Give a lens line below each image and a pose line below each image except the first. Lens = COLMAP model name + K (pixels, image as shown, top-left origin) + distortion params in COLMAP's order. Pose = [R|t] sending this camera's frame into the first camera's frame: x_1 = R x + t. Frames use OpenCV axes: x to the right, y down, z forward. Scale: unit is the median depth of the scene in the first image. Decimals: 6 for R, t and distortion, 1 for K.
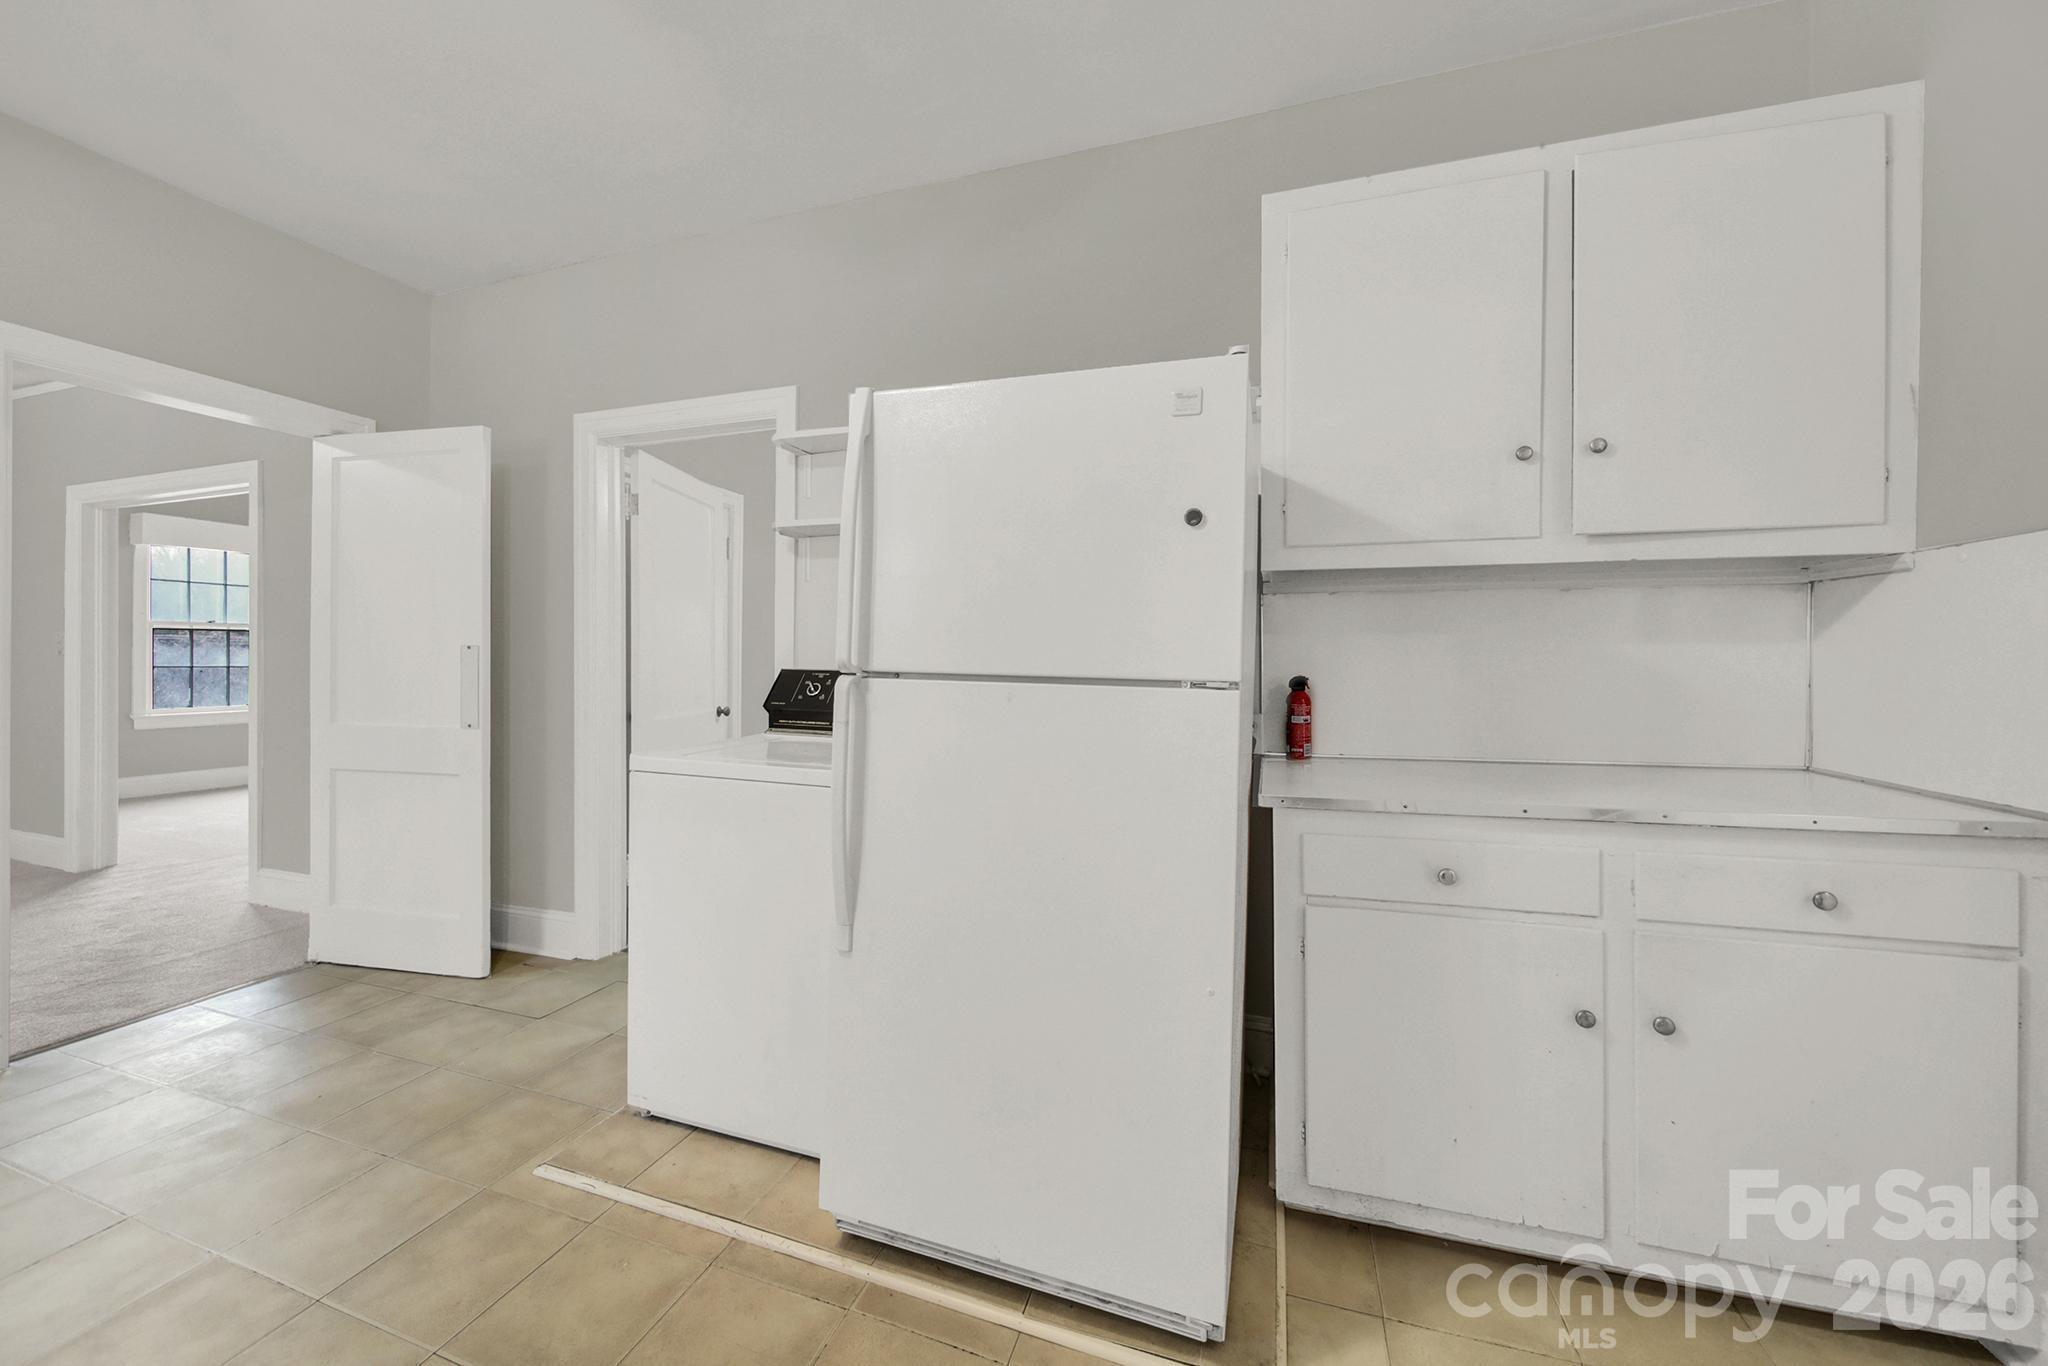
lens RADIAL K [[744.4, 0, 1027.7], [0, 744.4, 665.0], [0, 0, 1]] dist [-0.002336, -0.000789]
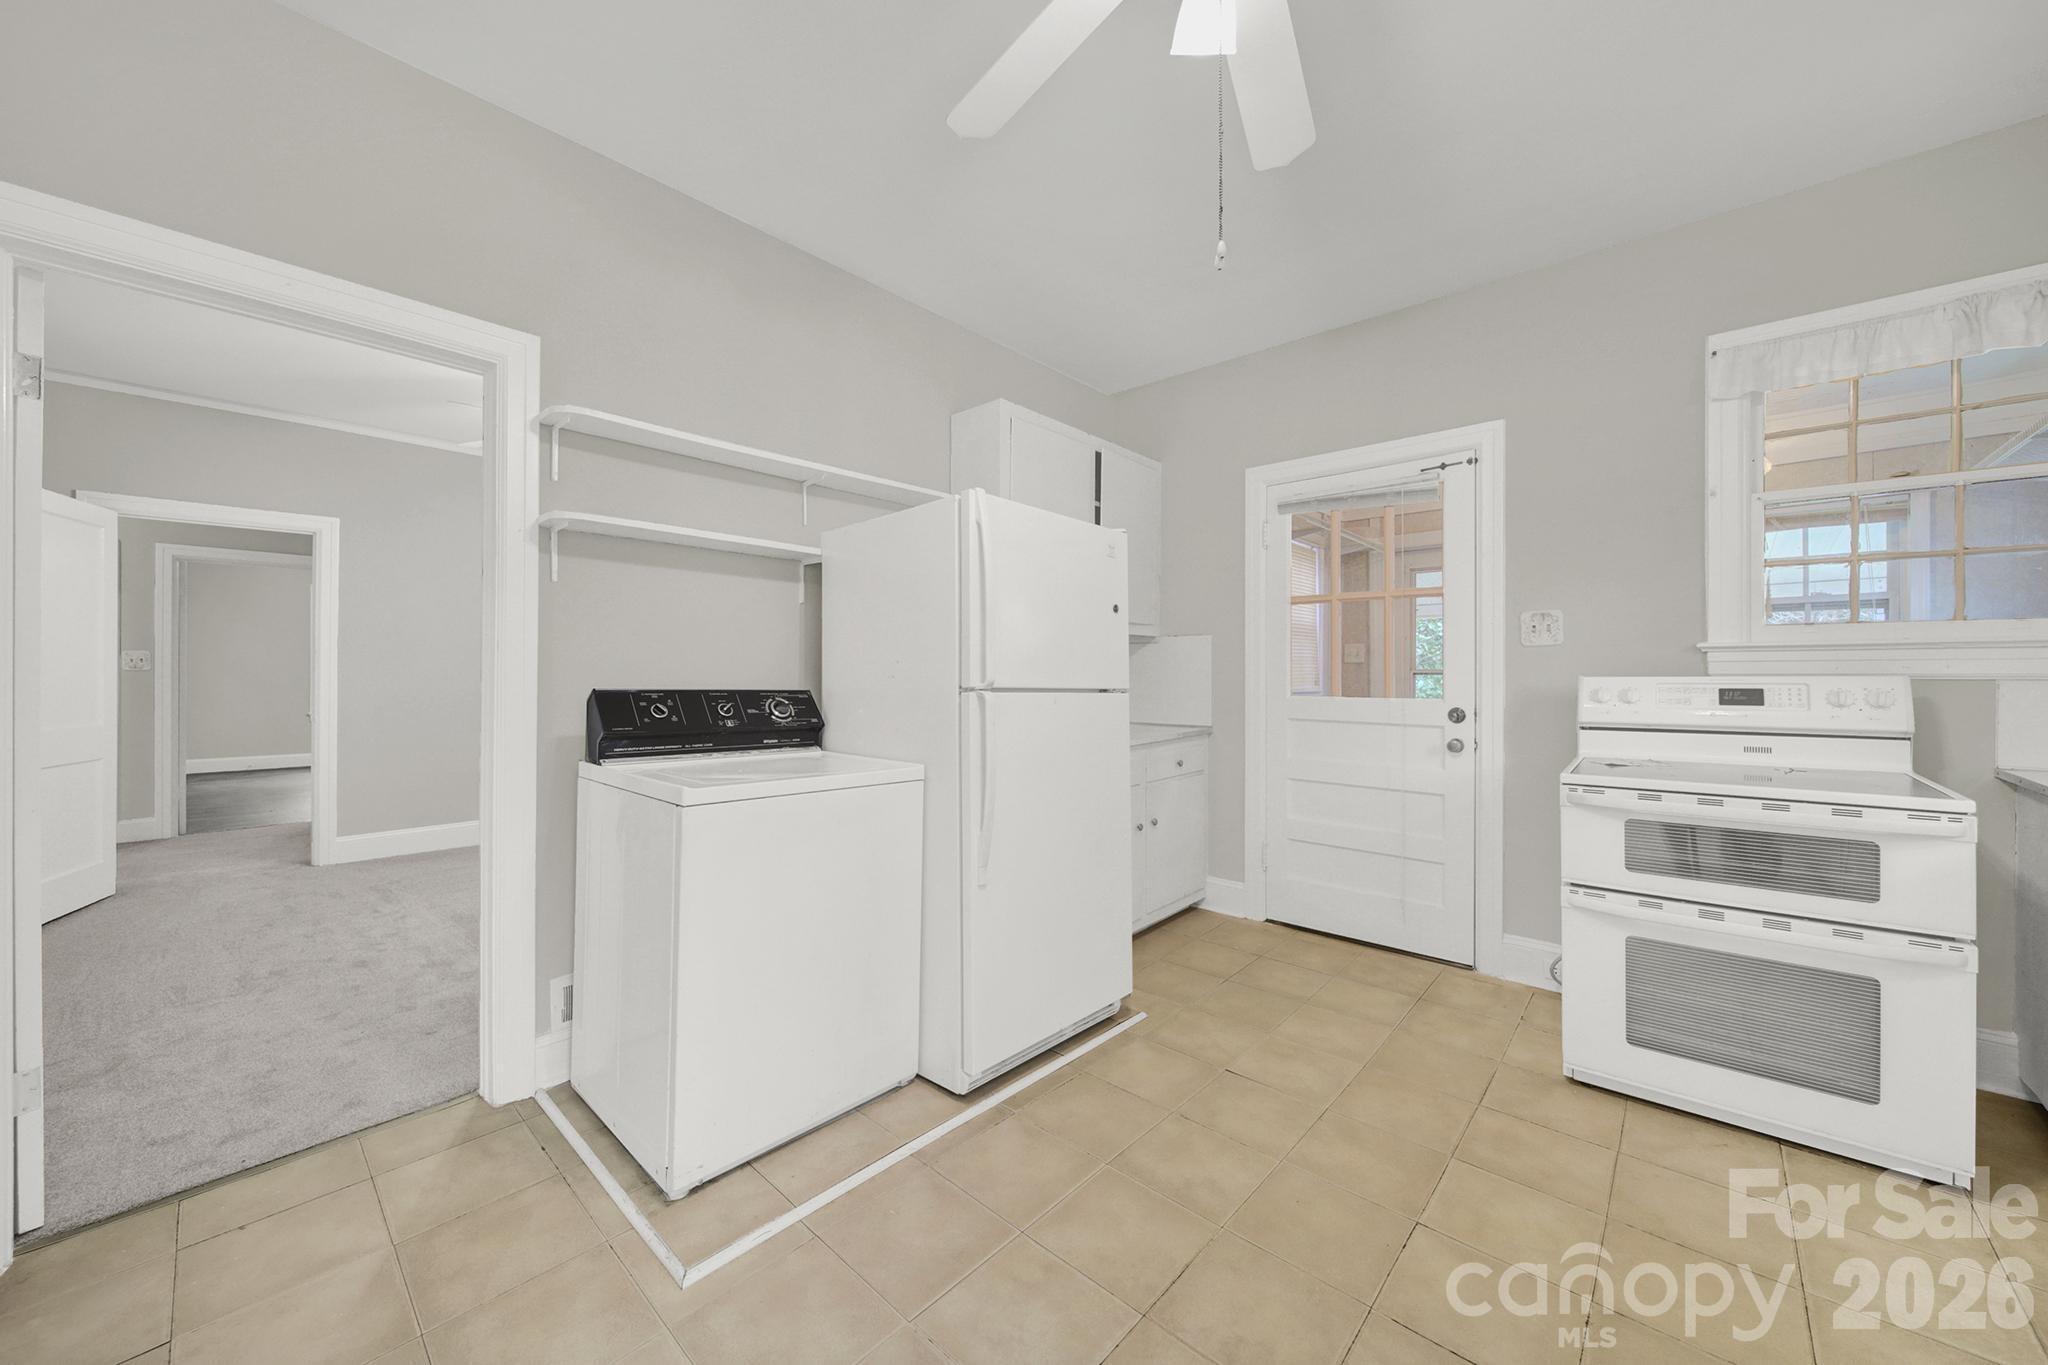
lens RADIAL K [[744.4, 0, 1029.0], [0, 744.4, 671.4], [0, 0, 1]] dist [-0.002336, -0.000789]
pose [[0.404571, -0.000542, 0.914507, -1.383293], [0.003791, 0.999992, -0.001085, -0.019382], [-0.914499, 0.003906, 0.404570, 0.314034]]
